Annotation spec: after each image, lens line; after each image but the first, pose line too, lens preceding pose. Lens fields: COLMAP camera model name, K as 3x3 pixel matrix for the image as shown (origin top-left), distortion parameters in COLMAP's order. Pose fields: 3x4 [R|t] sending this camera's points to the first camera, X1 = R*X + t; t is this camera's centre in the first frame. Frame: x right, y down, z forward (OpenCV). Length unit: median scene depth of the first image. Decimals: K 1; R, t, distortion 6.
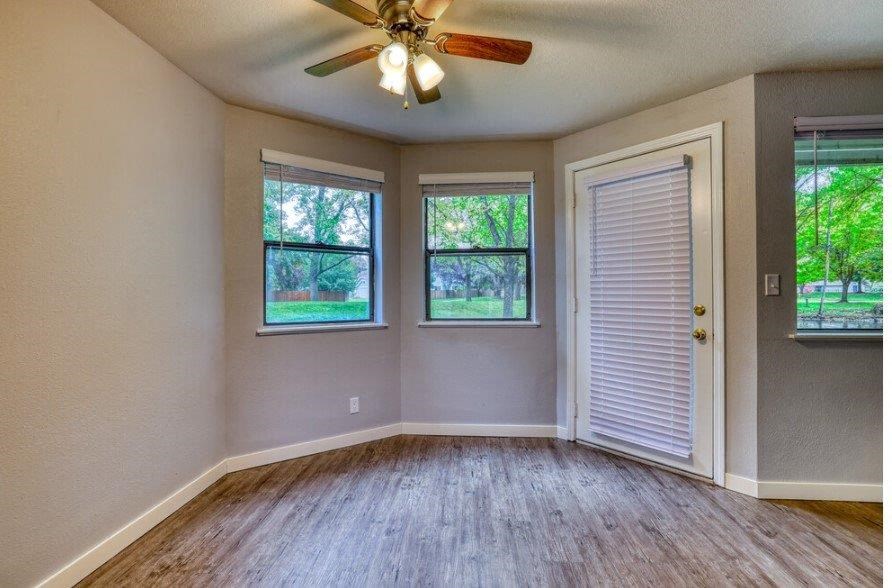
lens RADIAL K [[420.3, 0, 446.0], [0, 420.3, 294.0], [0, 0, 1]] dist [0.000755, 0.000334]
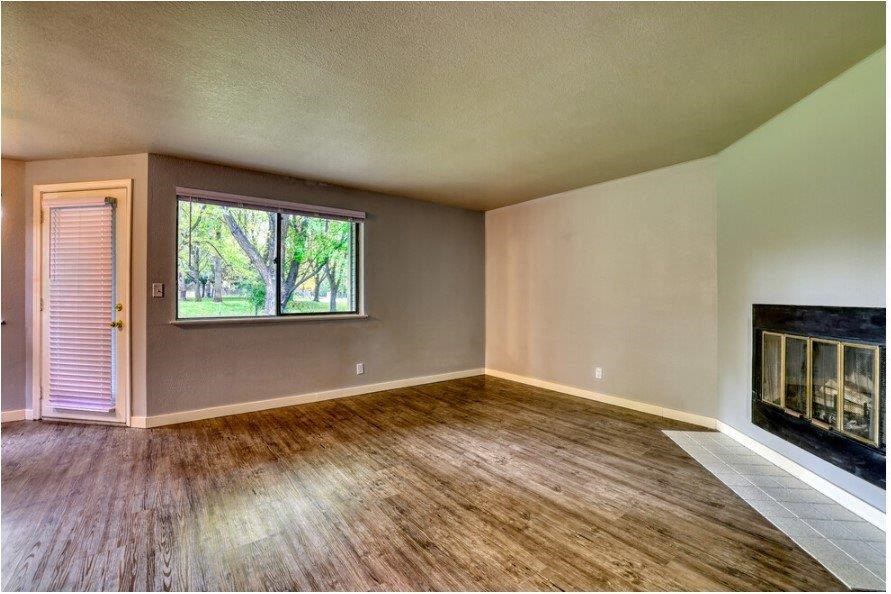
lens RADIAL K [[390.1, 0, 445.6], [0, 390.1, 291.7], [0, 0, 1]] dist [-0.000882, -0.000440]
pose [[0.772730, 0.006891, 0.634698, 0.613099], [-0.003779, 0.999973, -0.006256, -0.009384], [-0.634724, 0.002436, 0.772735, -0.722897]]
